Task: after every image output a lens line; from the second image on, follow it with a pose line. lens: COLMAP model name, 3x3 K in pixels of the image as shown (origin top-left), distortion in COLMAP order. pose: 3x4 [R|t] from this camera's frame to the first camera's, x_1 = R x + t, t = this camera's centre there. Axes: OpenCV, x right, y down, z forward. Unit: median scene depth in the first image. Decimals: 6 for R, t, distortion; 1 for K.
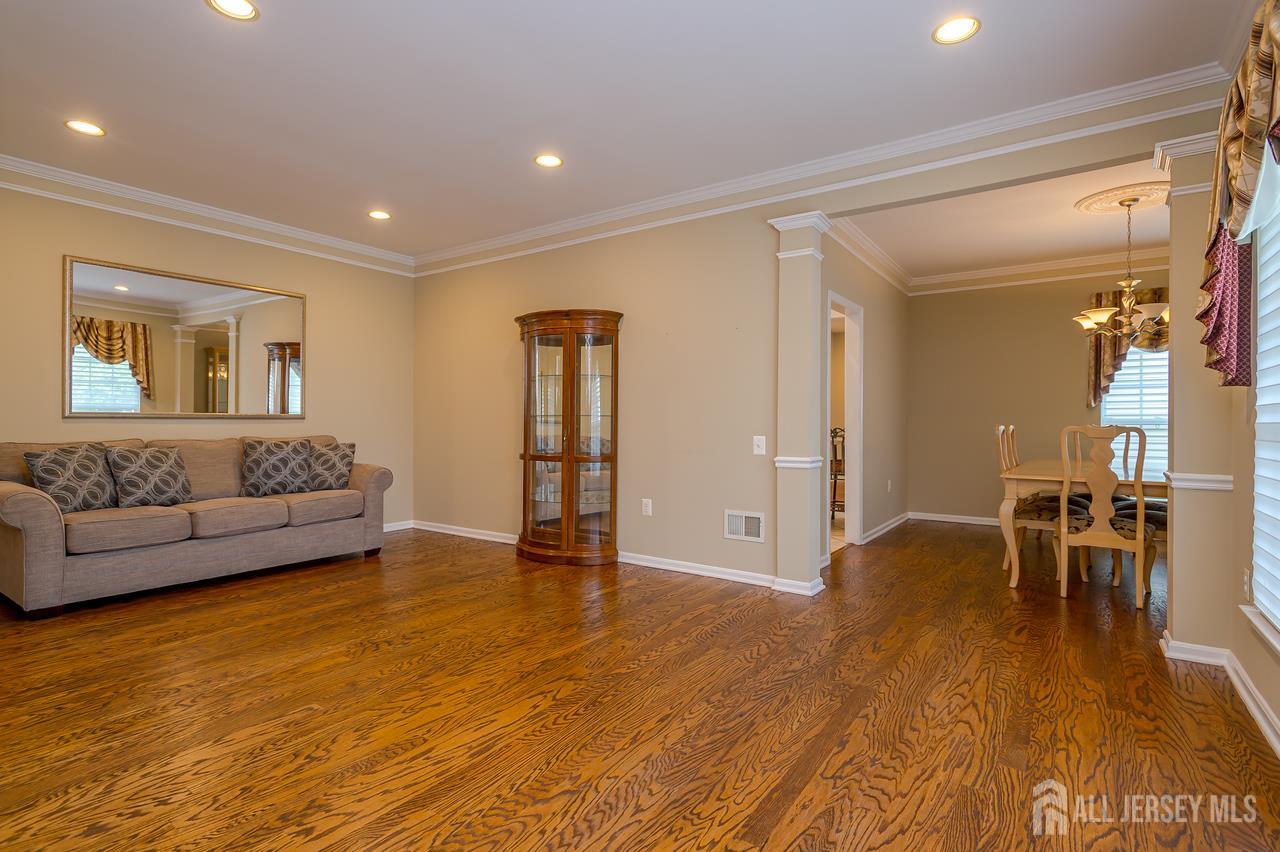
lens RADIAL K [[611.0, 0, 647.8], [0, 611.0, 420.2], [0, 0, 1]] dist [-0.005146, -0.001338]
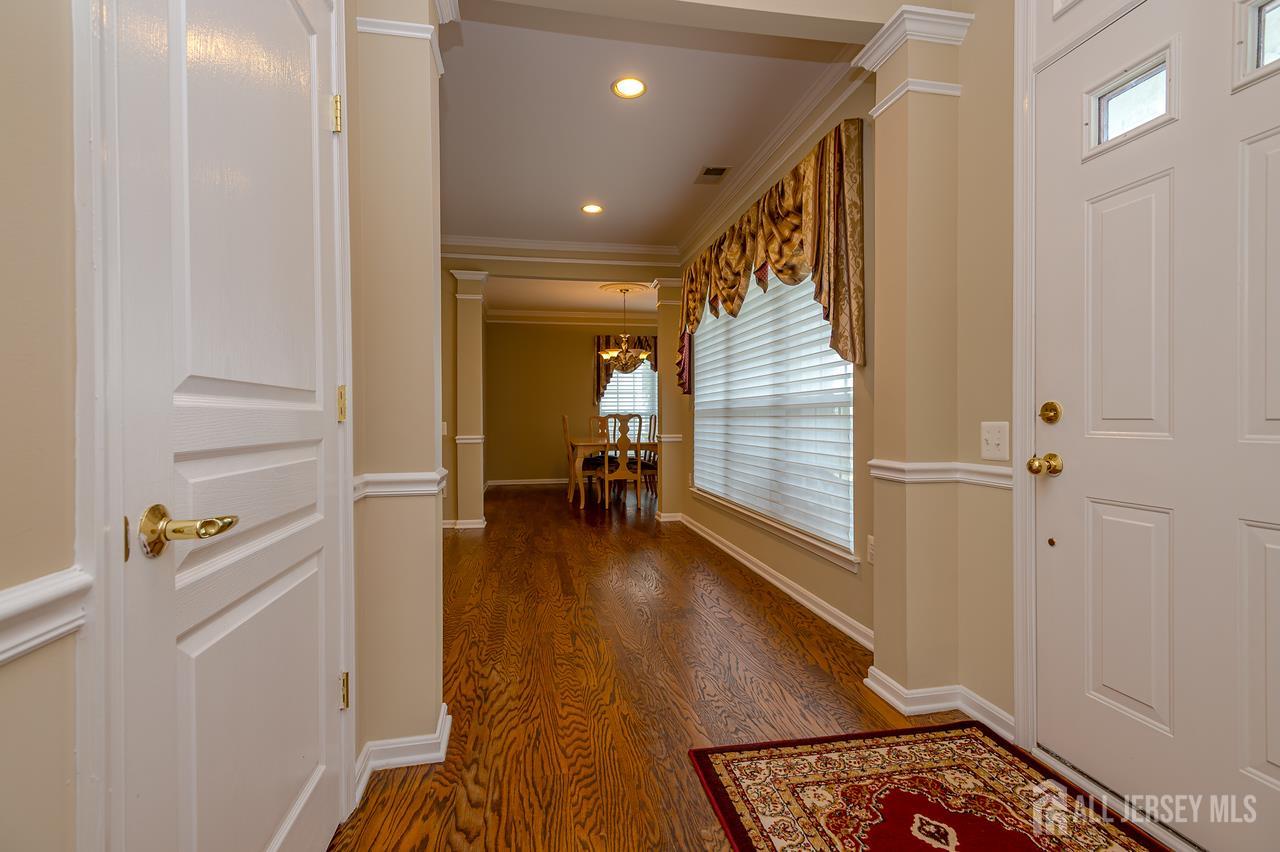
lens RADIAL K [[603.1, 0, 641.8], [0, 603.1, 421.5], [0, 0, 1]] dist [0.003245, 0.000019]
pose [[0.688998, -0.009888, 0.724696, -0.478266], [0.007213, 0.999951, 0.006786, 0.017186], [-0.724727, 0.000552, 0.689035, -0.270885]]
